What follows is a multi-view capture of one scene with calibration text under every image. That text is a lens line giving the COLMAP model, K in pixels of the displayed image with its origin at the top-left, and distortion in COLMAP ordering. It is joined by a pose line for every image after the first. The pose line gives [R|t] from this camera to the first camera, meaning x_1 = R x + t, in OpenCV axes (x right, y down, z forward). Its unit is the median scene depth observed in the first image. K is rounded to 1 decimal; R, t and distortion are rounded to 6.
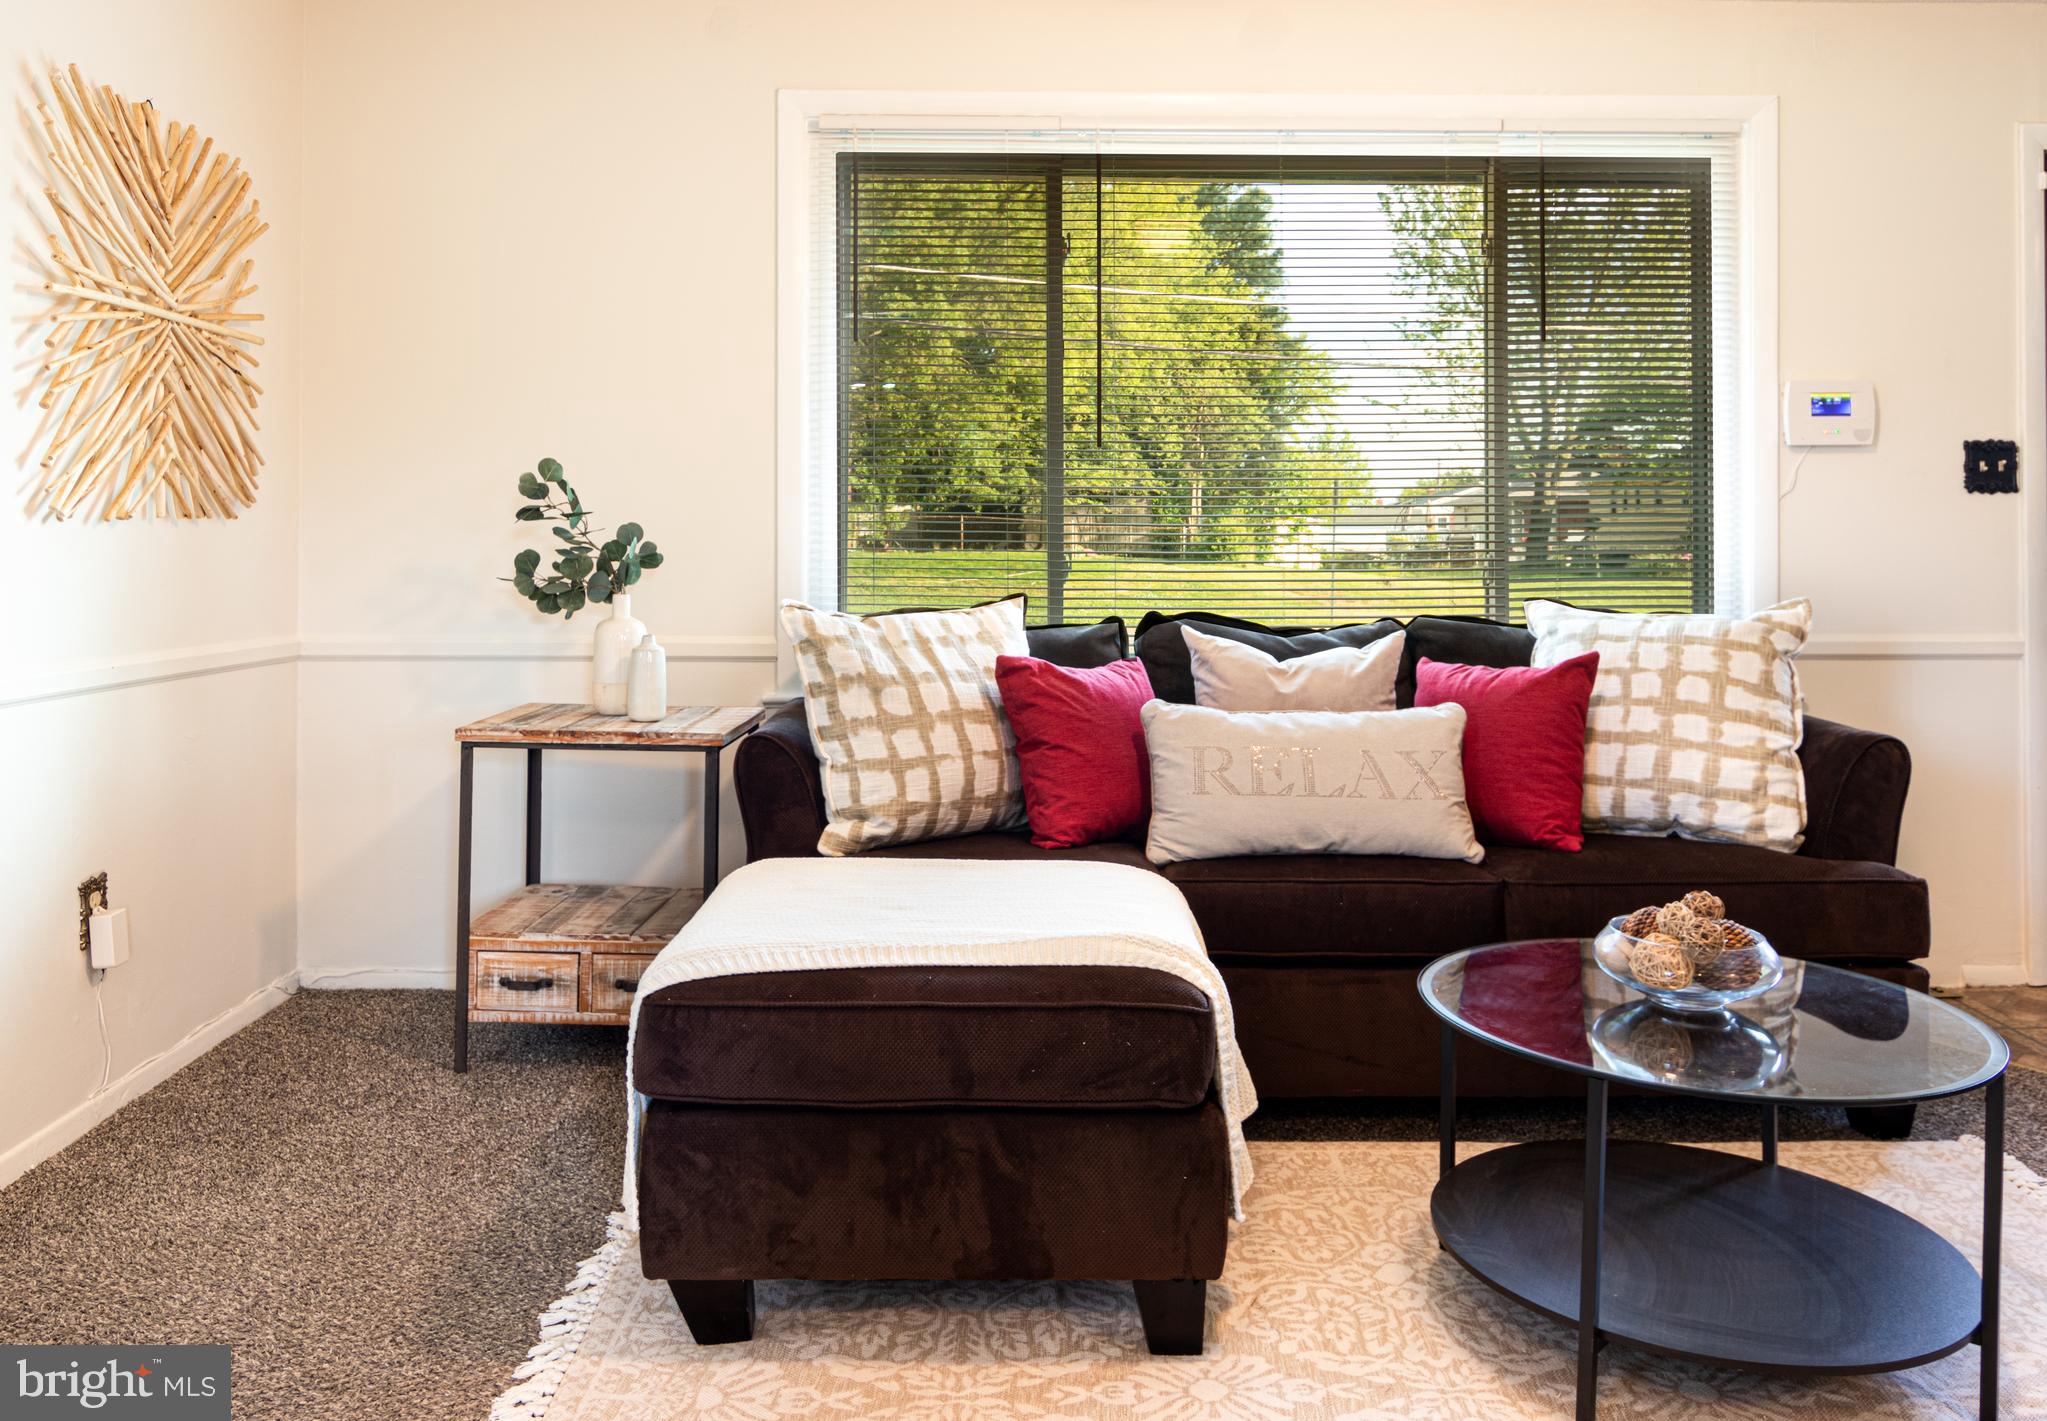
lens RADIAL K [[1596.4, 0, 1026.9], [0, 1596.4, 505.5], [0, 0, 1]] dist [0.003308, -0.003563]
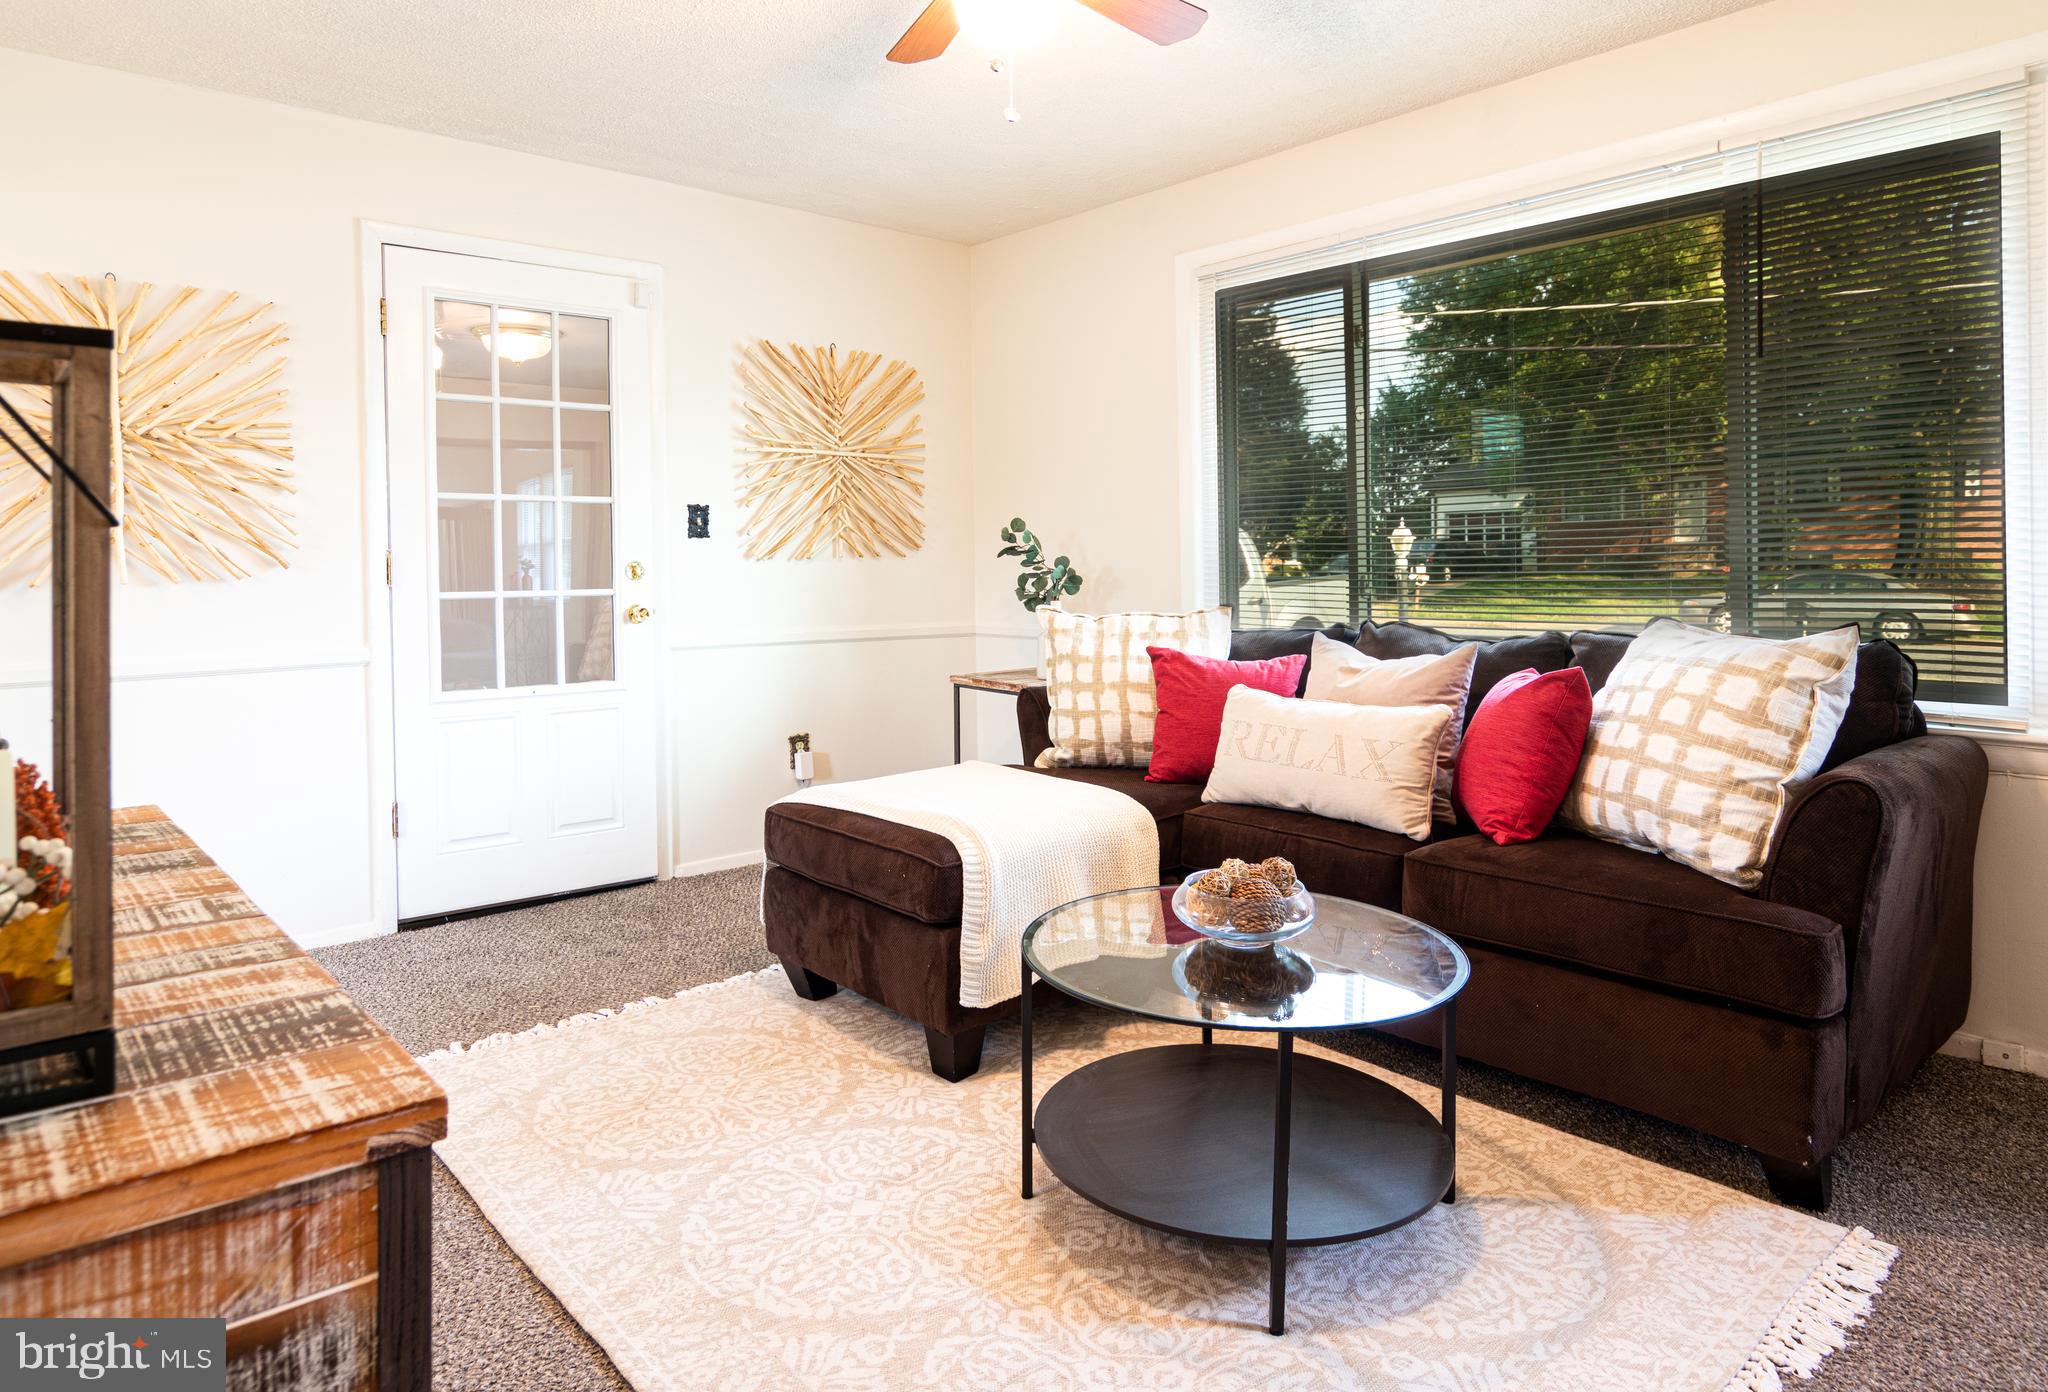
lens RADIAL K [[1235.8, 0, 1014.1], [0, 1235.8, 572.8], [0, 0, 1]] dist [-0.001083, -0.000079]
pose [[0.641699, -0.002505, -0.766953, 0.765299], [0.024727, 0.999542, 0.017424, 0.005347], [0.766558, -0.030145, 0.641467, 0.195397]]
